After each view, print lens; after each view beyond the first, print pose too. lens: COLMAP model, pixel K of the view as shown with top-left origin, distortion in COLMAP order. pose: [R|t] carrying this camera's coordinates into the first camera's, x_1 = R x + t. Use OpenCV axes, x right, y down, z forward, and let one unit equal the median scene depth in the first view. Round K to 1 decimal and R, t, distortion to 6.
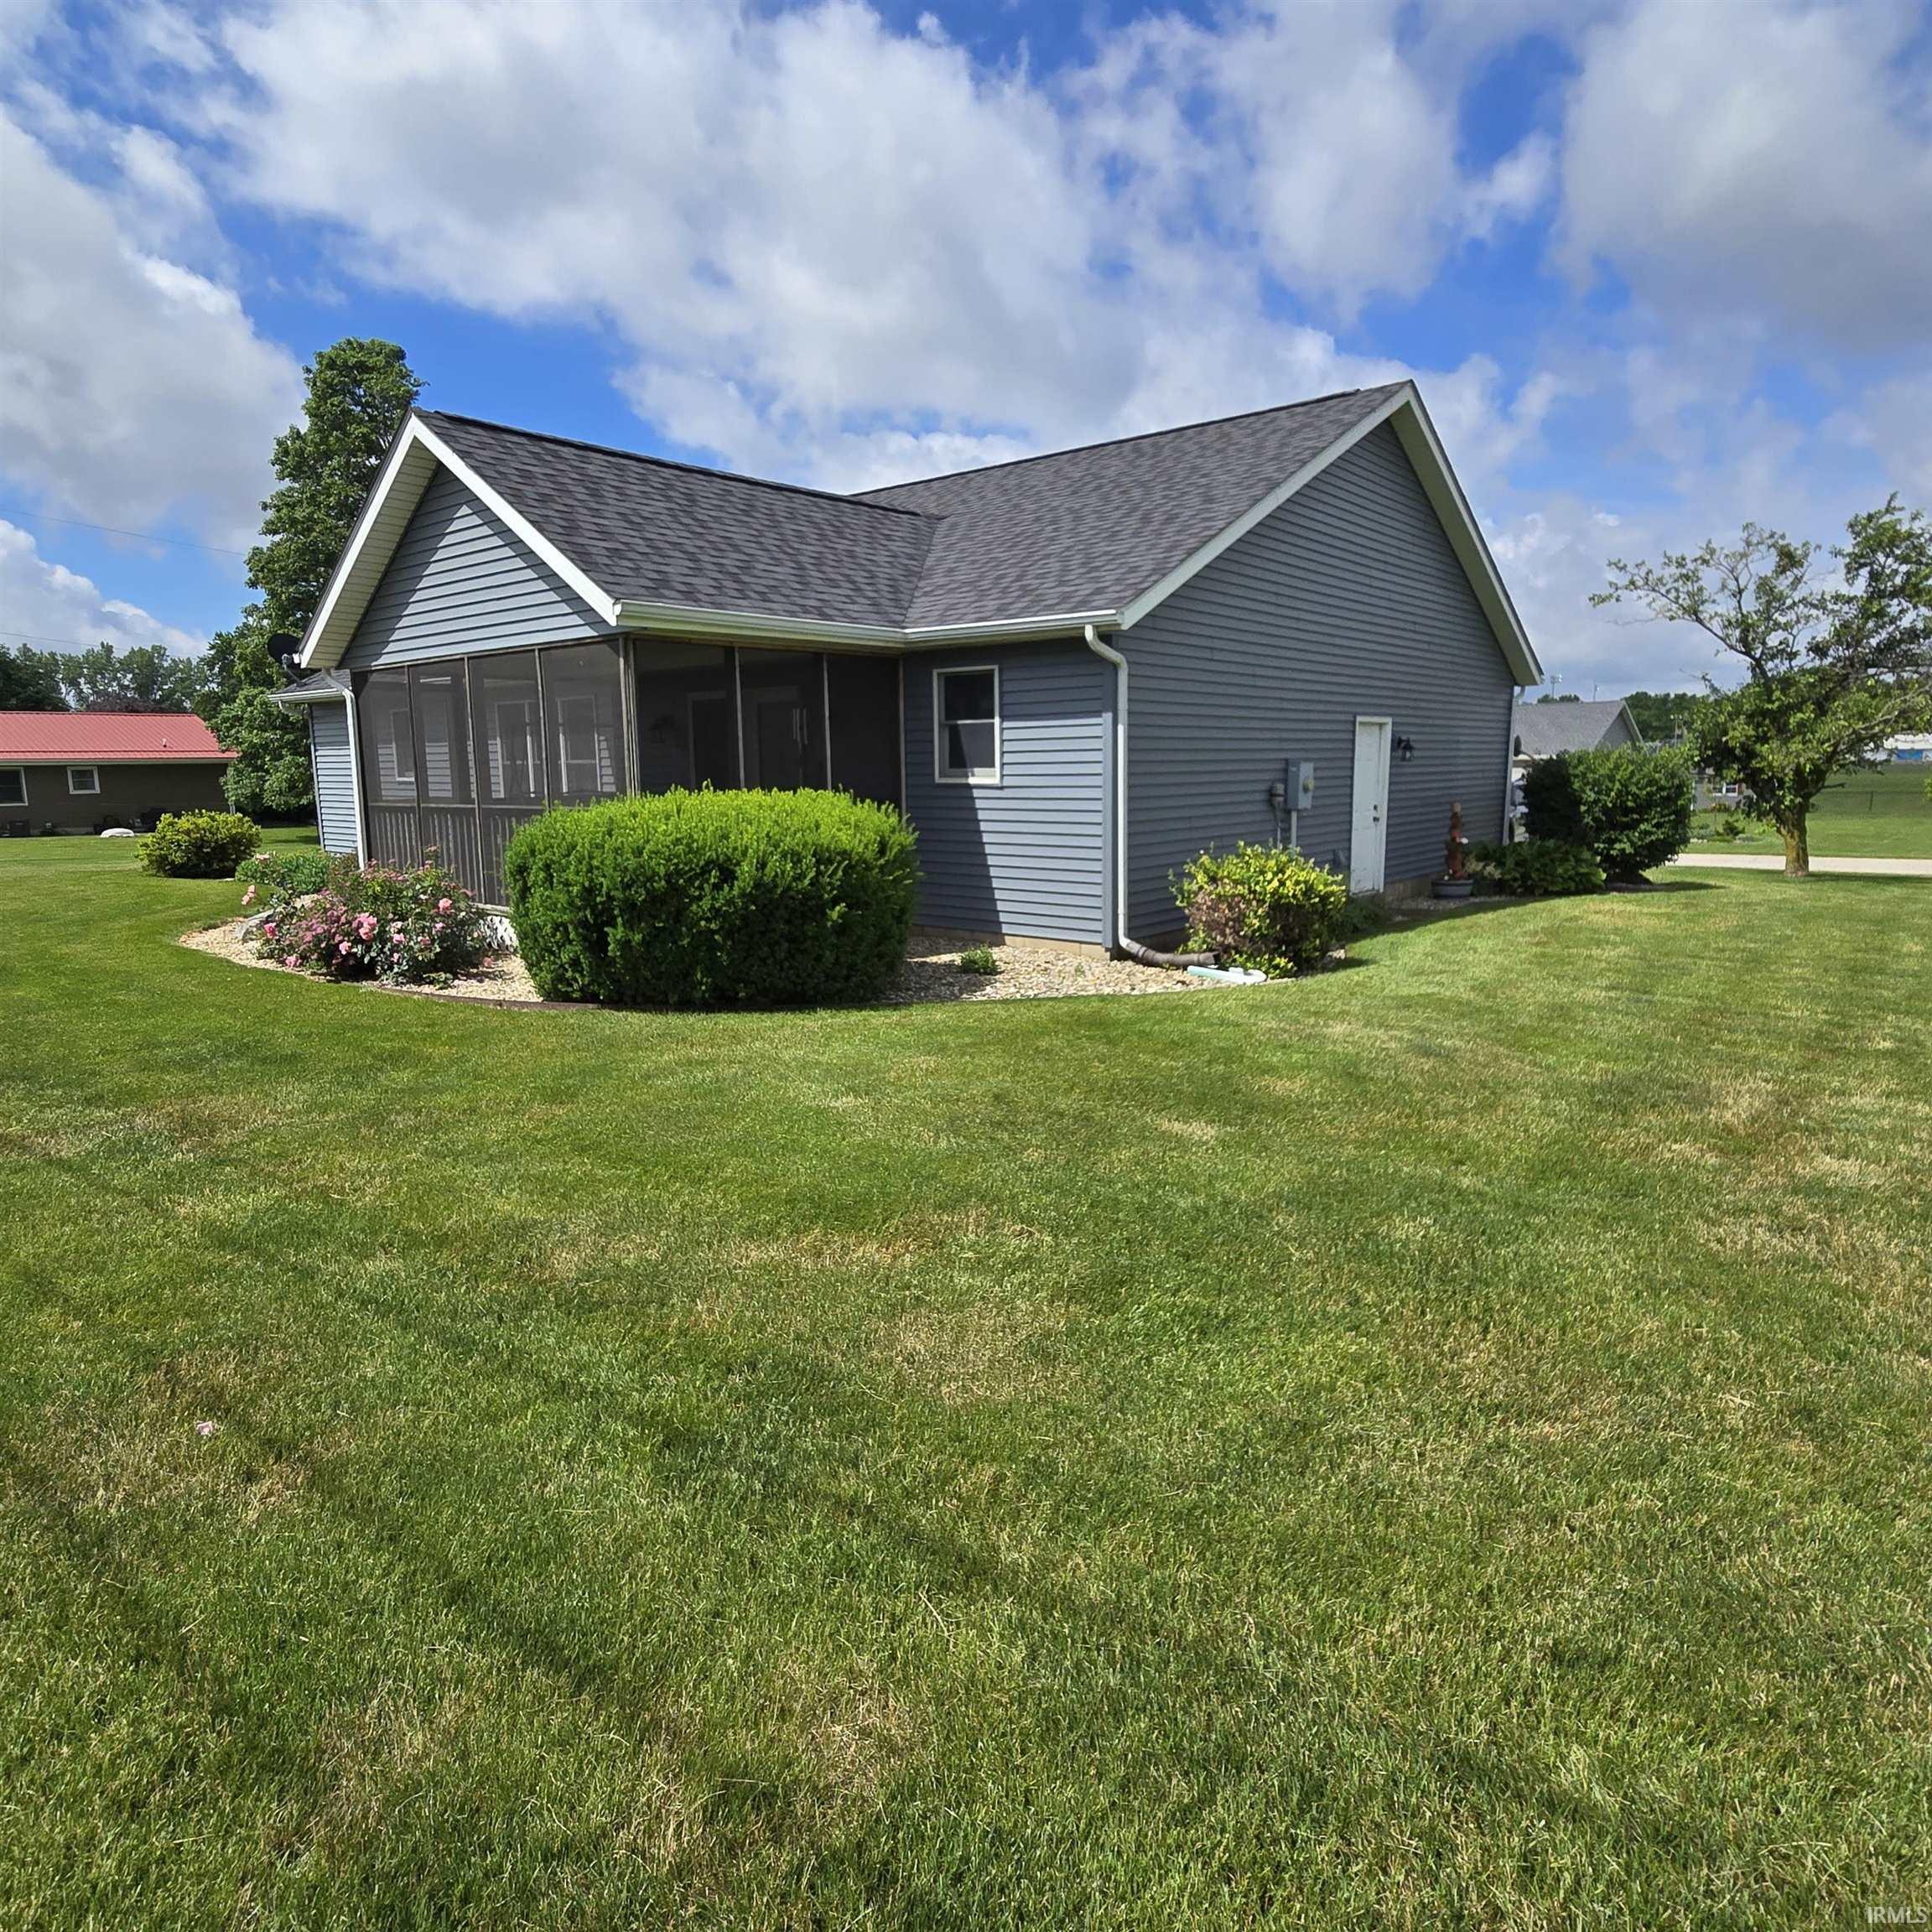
lens RADIAL K [[1244.1, 0, 965.0], [0, 1244.1, 961.1], [0, 0, 1]] dist [0.003807, -0.001029]
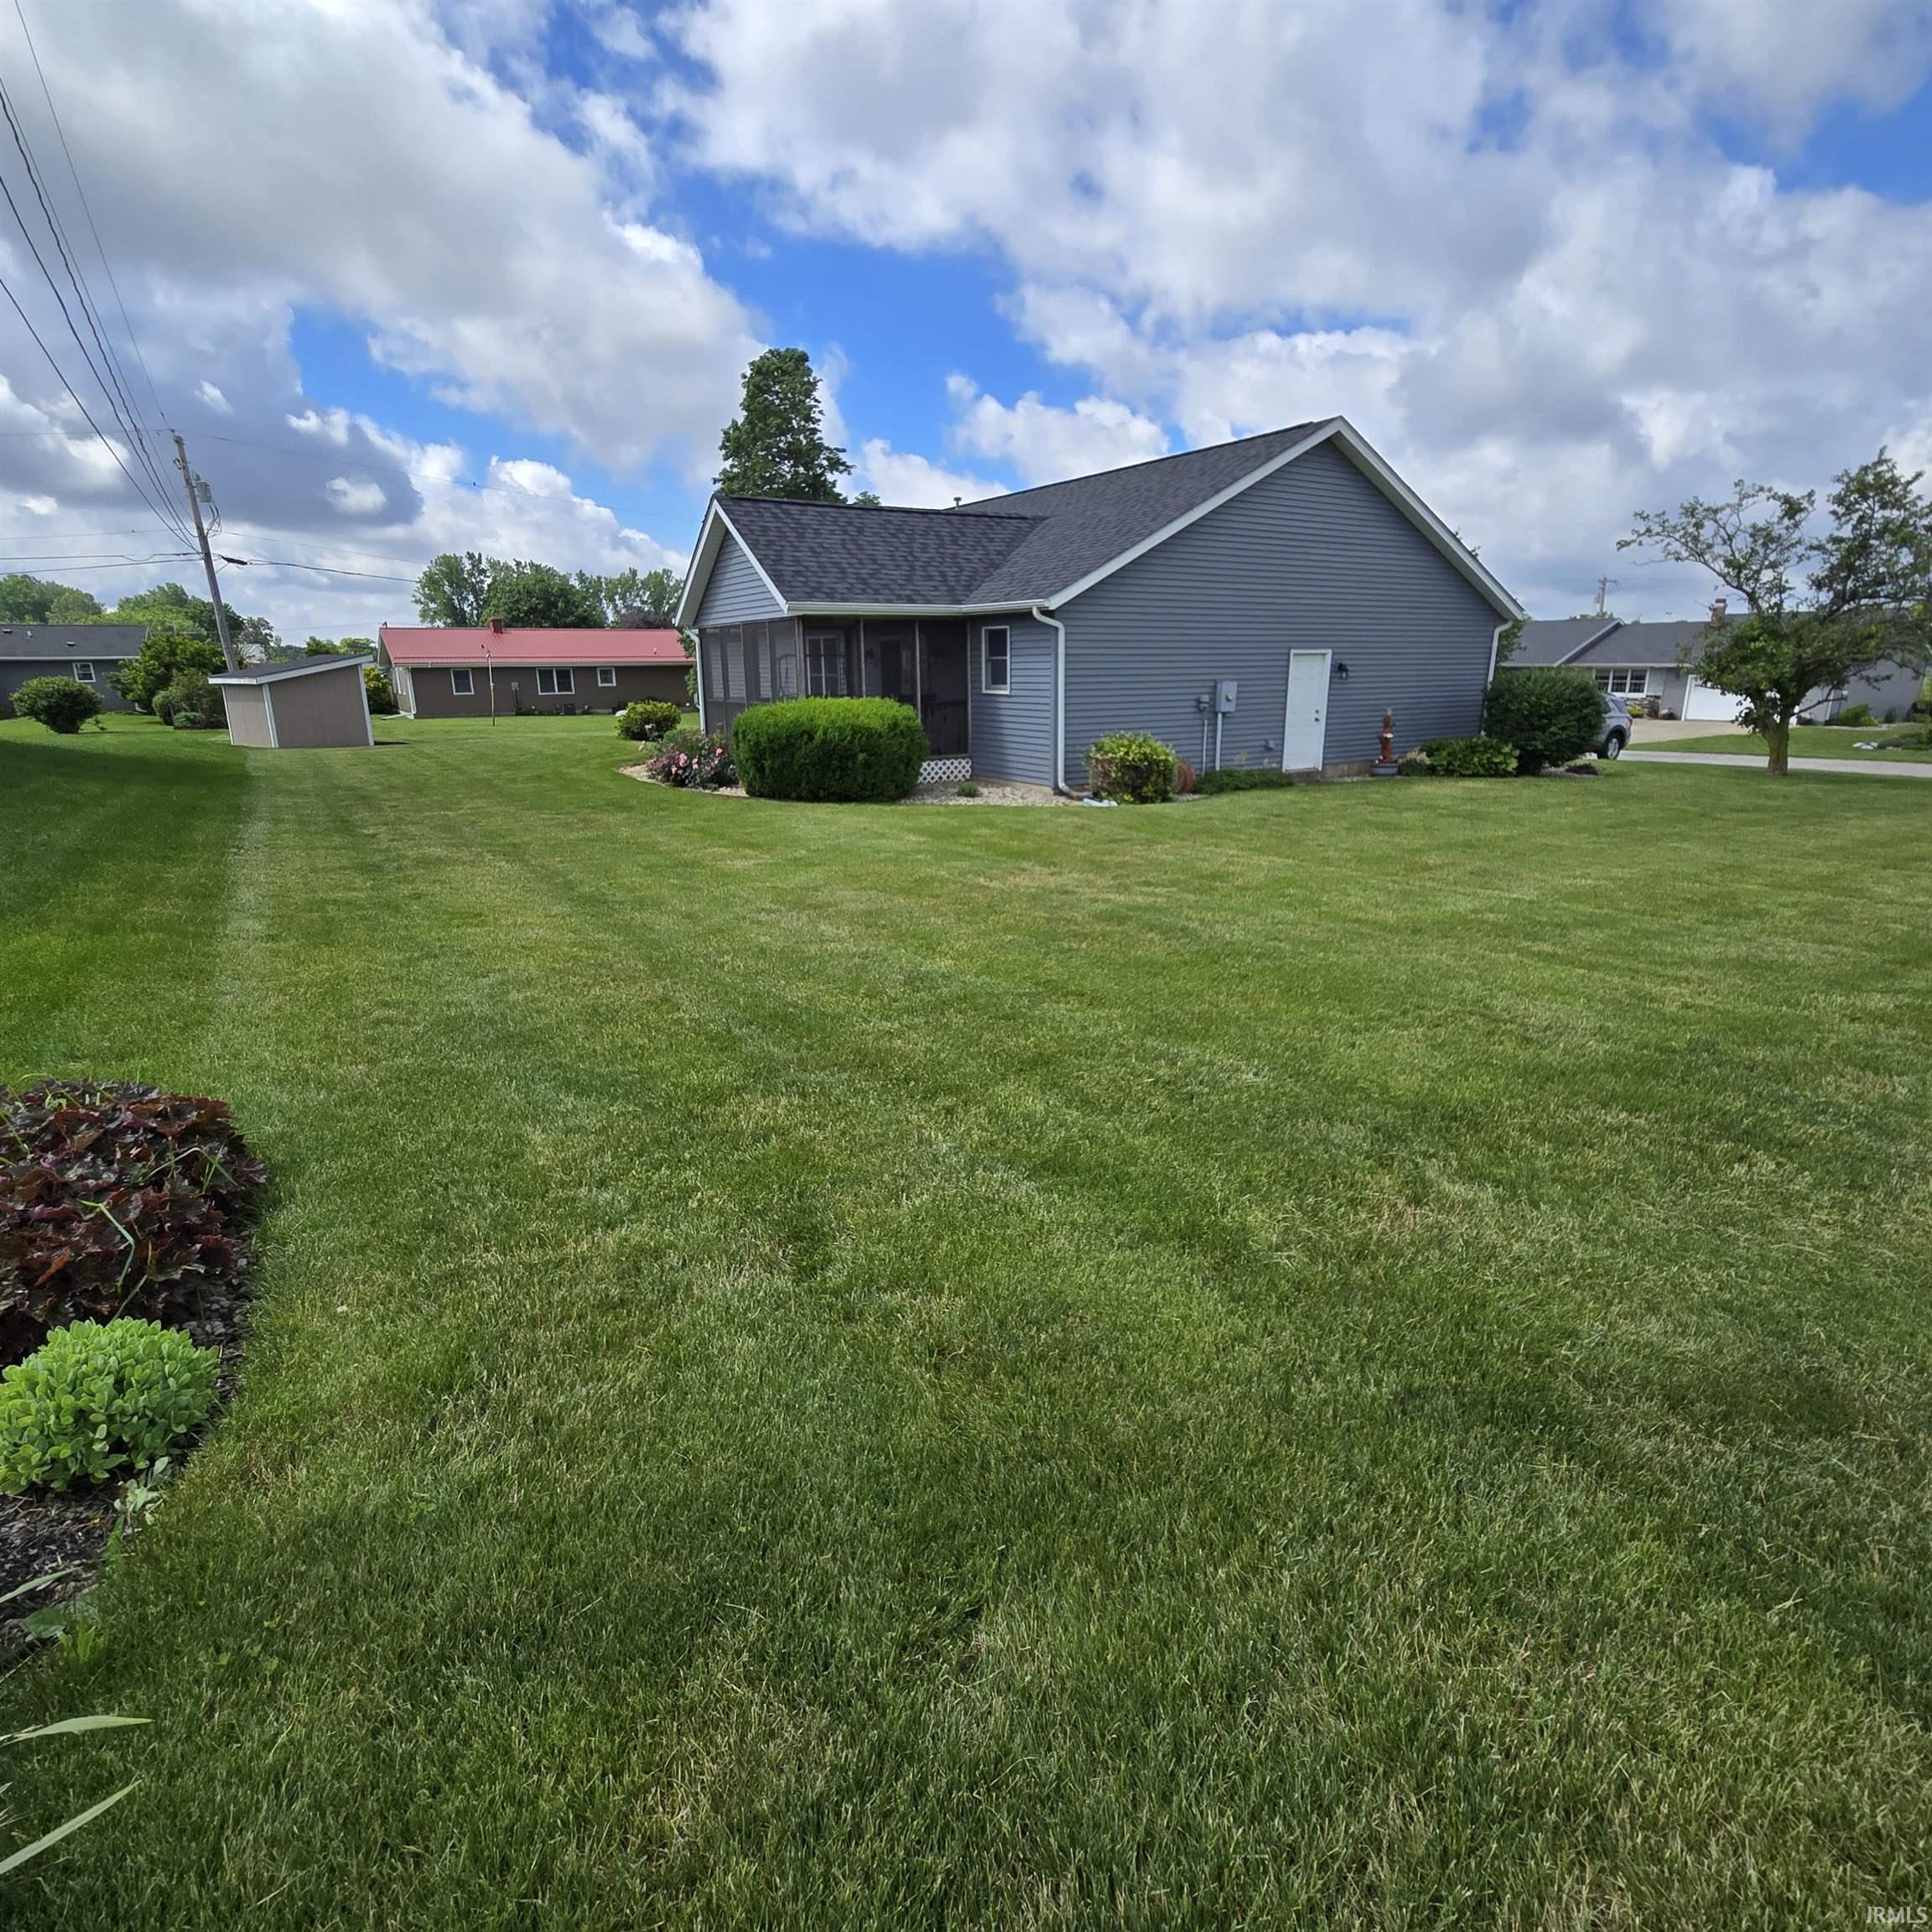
lens RADIAL K [[1049.9, 0, 967.9], [0, 1049.9, 969.9], [0, 0, 1]] dist [0.005663, 0.003690]
pose [[0.954930, 0.087748, -0.283564, 0.314604], [-0.051176, 0.989671, 0.133911, 0.036731], [0.292386, -0.113364, 0.949557, -0.359990]]
